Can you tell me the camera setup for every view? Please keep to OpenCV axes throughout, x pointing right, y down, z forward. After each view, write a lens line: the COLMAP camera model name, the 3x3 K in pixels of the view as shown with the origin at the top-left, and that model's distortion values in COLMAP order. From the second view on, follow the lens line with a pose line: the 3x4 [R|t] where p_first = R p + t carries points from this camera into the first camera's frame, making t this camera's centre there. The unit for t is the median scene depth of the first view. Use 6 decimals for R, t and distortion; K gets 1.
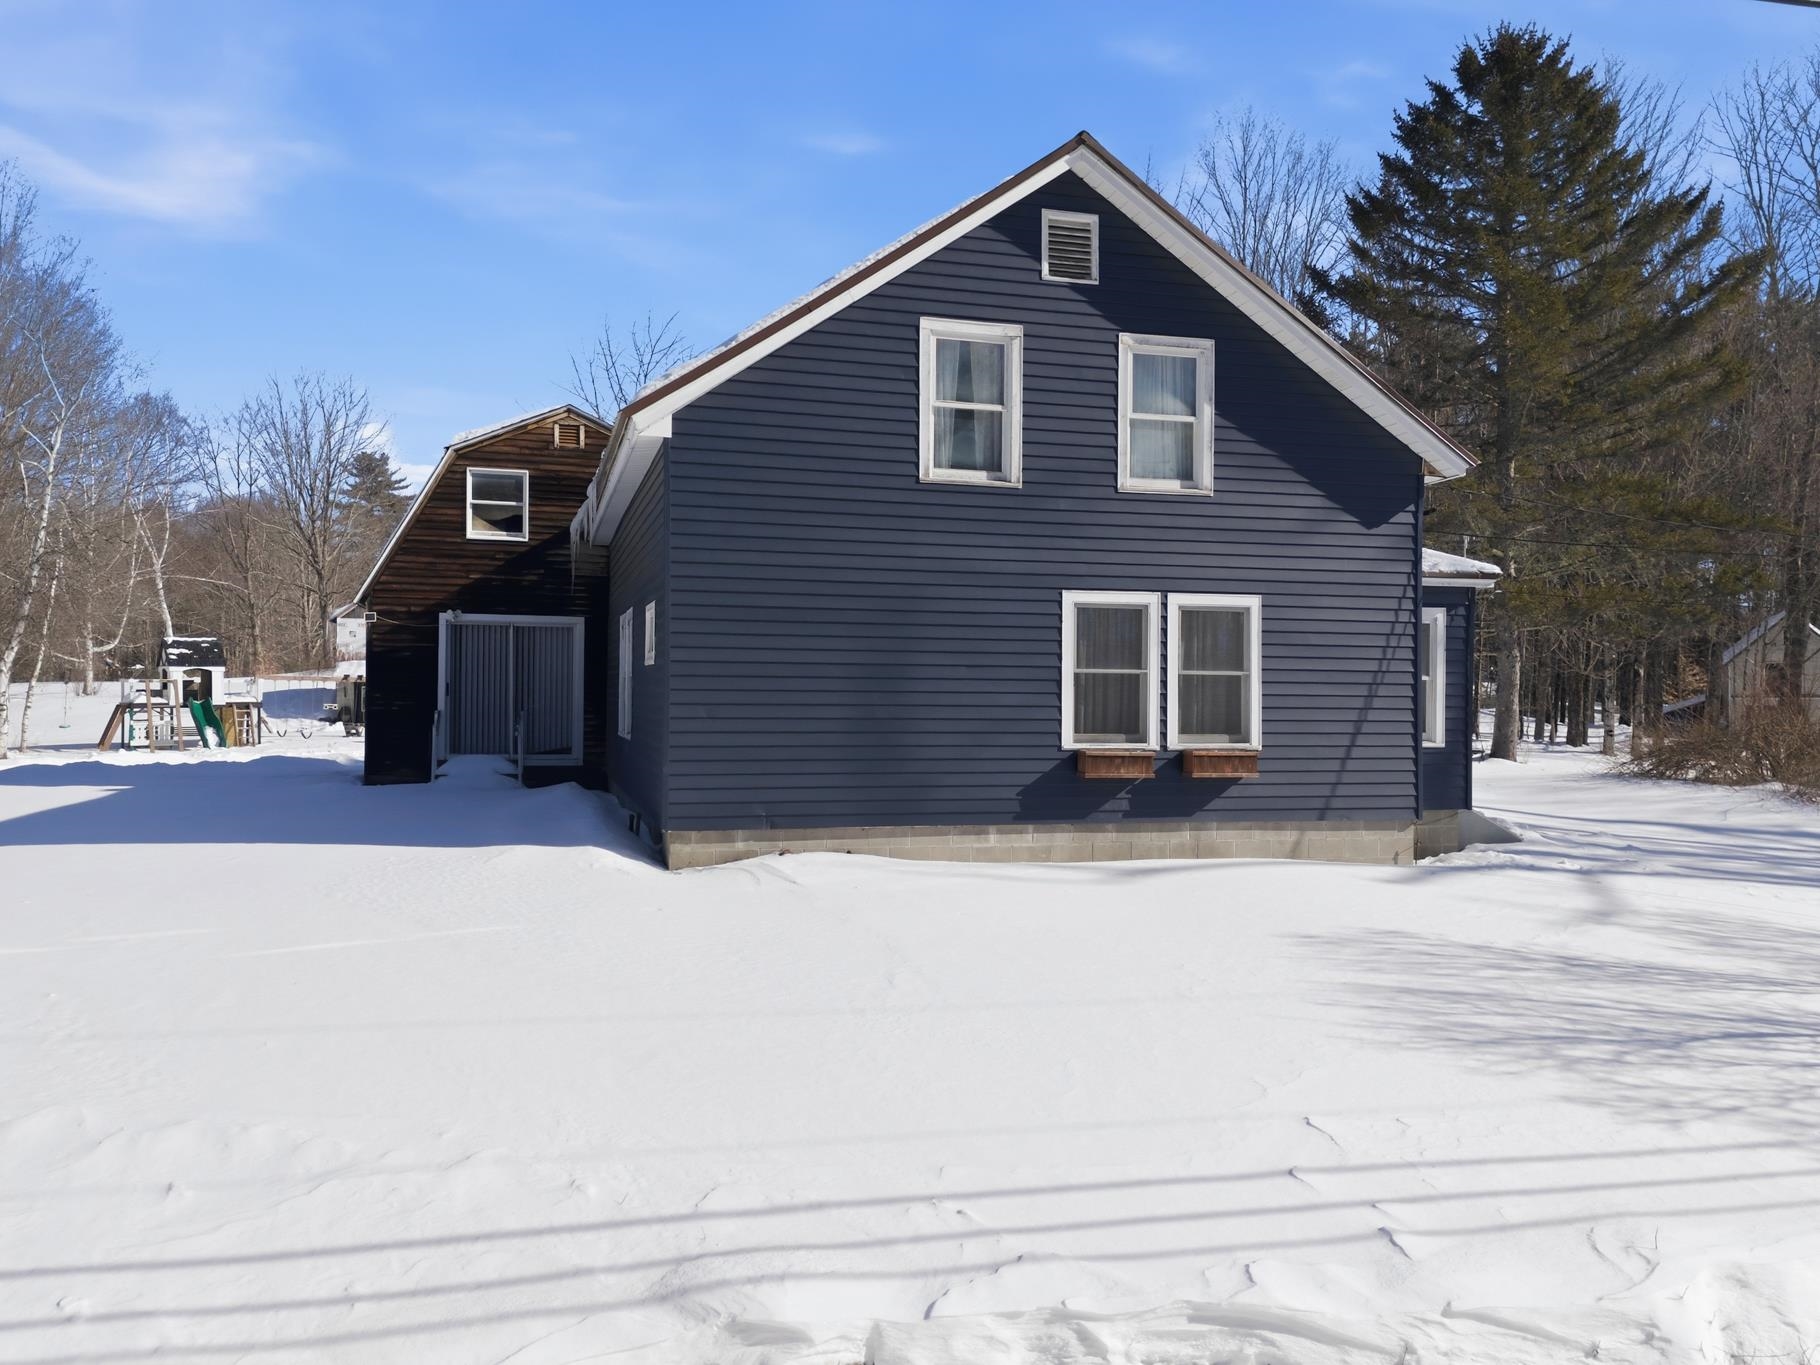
lens RADIAL K [[1319.2, 0, 913.5], [0, 1319.2, 690.5], [0, 0, 1]] dist [0.125028, -0.143936]
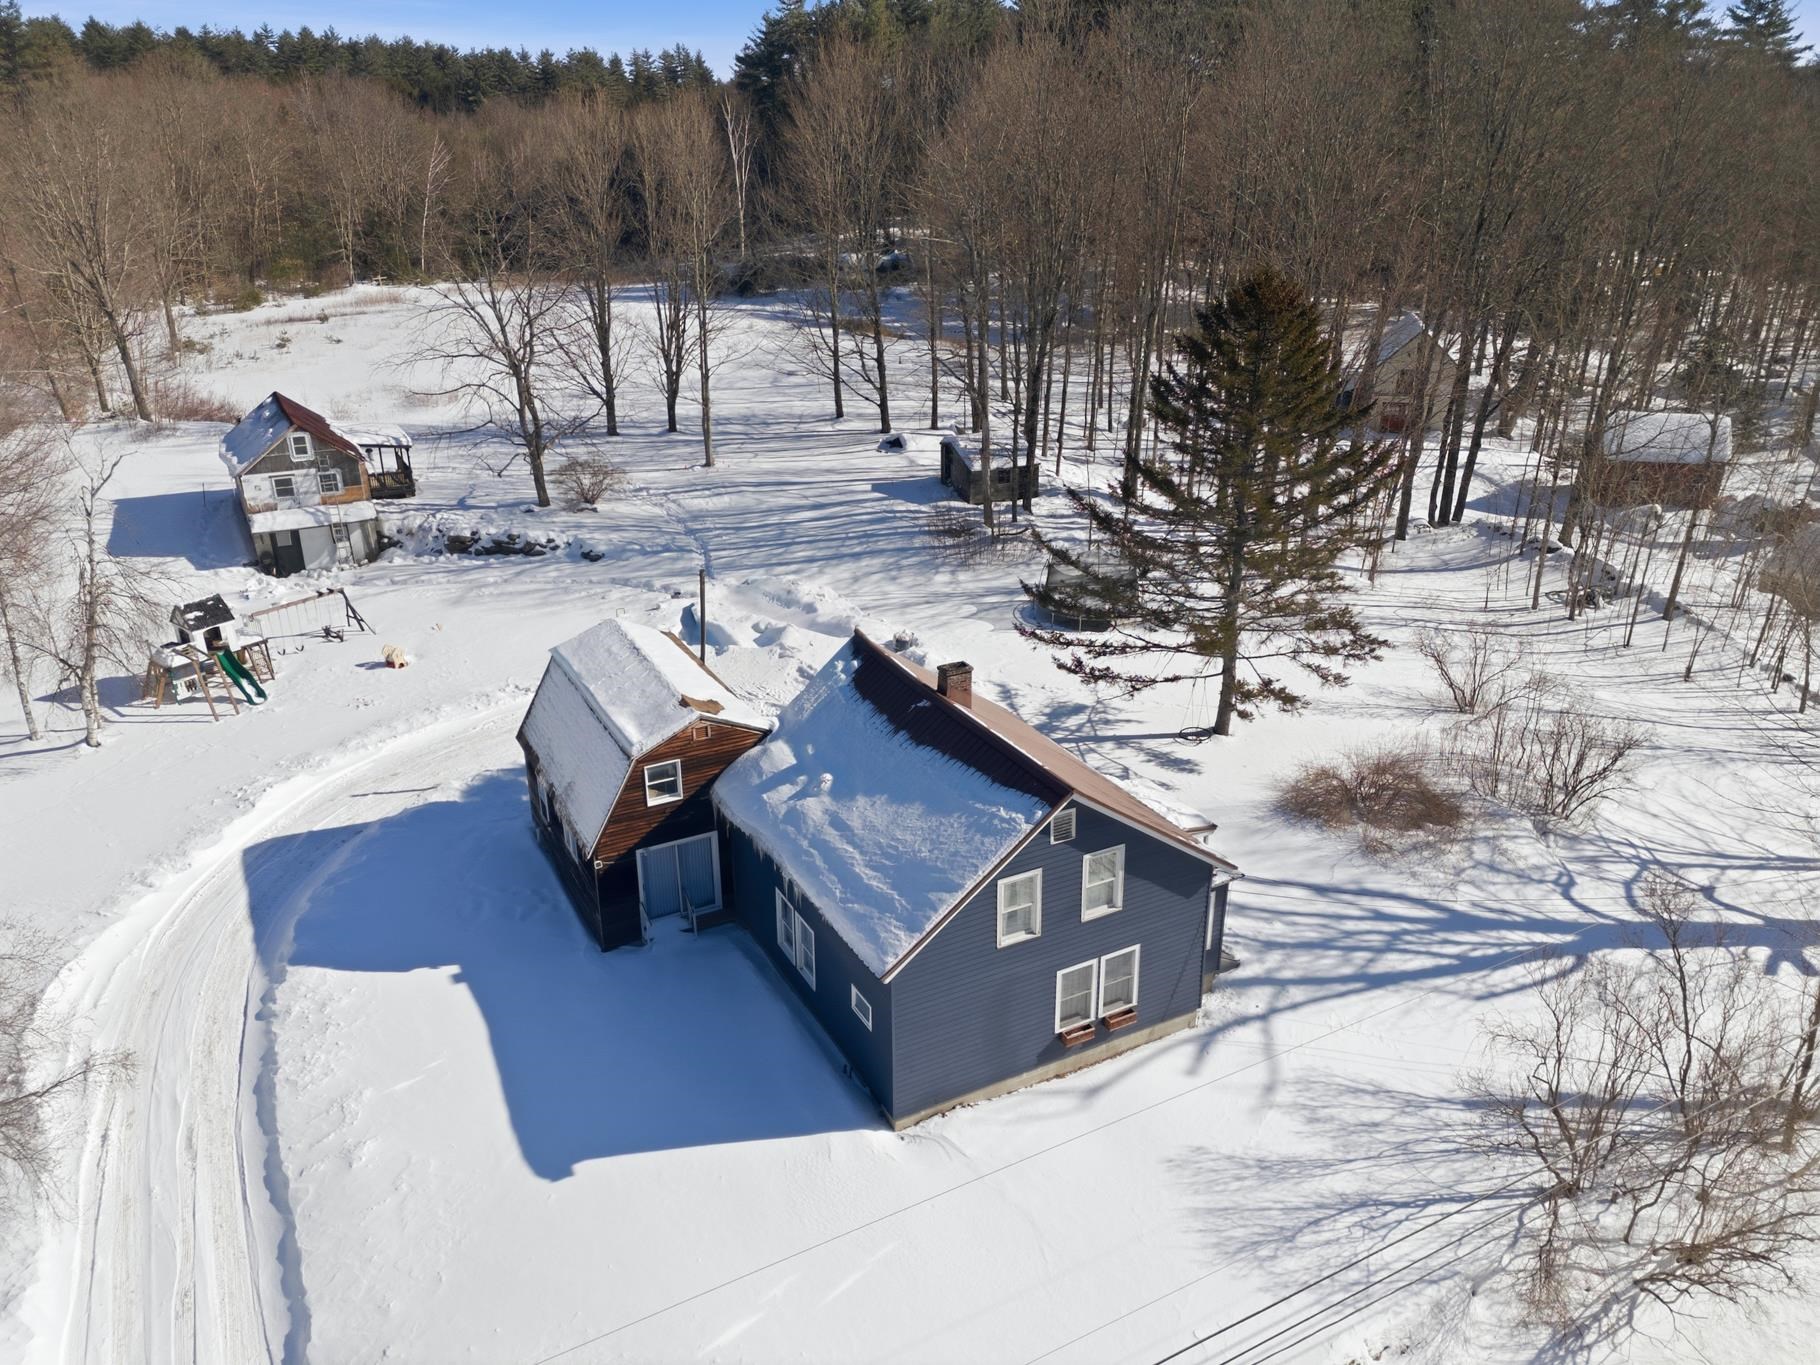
lens RADIAL K [[1319.2, 0, 913.5], [0, 1319.2, 690.5], [0, 0, 1]] dist [0.125028, -0.143936]
pose [[0.977677, -0.092829, 0.188495, -0.312466], [0.008773, 0.914364, 0.404799, -0.896336], [-0.209930, -0.394109, 0.894767, -0.452688]]
